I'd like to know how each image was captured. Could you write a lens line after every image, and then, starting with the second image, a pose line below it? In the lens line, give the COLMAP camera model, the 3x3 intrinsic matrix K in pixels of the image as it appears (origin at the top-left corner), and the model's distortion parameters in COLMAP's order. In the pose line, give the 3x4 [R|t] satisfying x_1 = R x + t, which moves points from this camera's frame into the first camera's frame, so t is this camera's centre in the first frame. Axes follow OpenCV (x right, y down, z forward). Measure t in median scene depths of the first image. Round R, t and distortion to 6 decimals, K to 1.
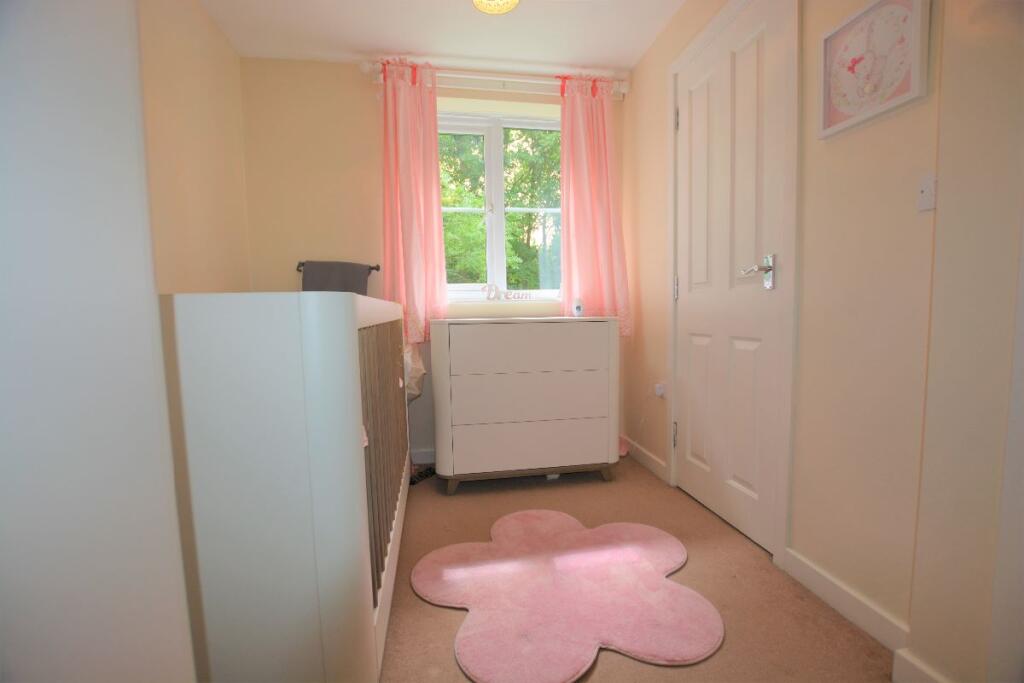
lens RADIAL K [[446.3, 0, 514.2], [0, 446.3, 348.3], [0, 0, 1]] dist [-0.048189, 0.000302]
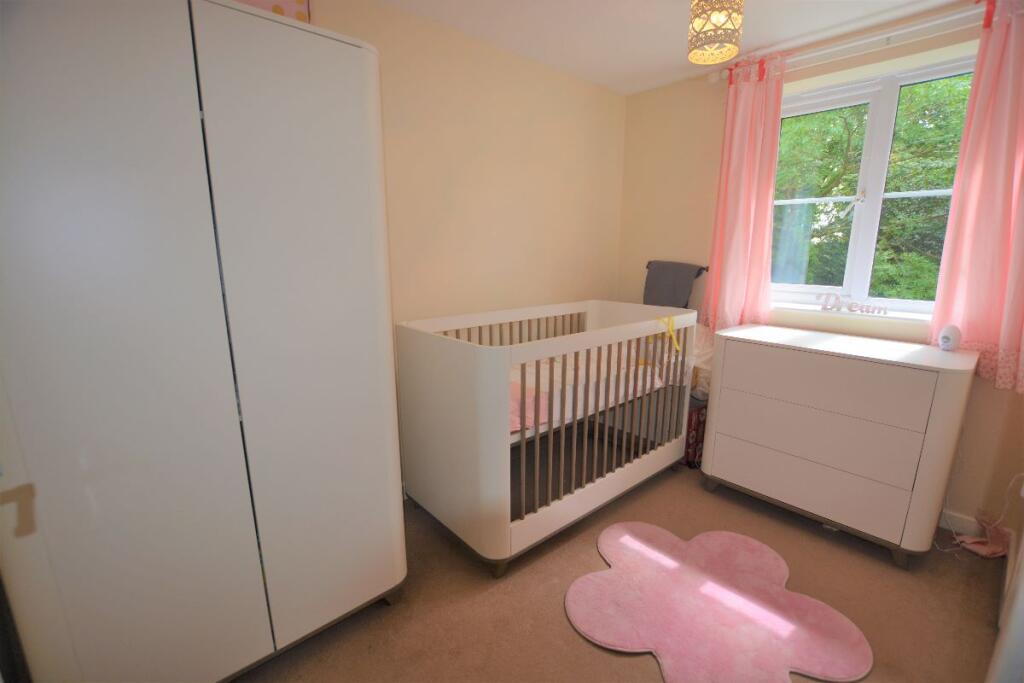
lens RADIAL K [[446.3, 0, 514.2], [0, 446.3, 348.3], [0, 0, 1]] dist [-0.048189, 0.000302]
pose [[0.509486, 0.202167, -0.836393, 0.420072], [-0.090485, 0.979206, 0.181568, -0.156096], [0.855708, -0.016825, 0.517185, 0.040949]]
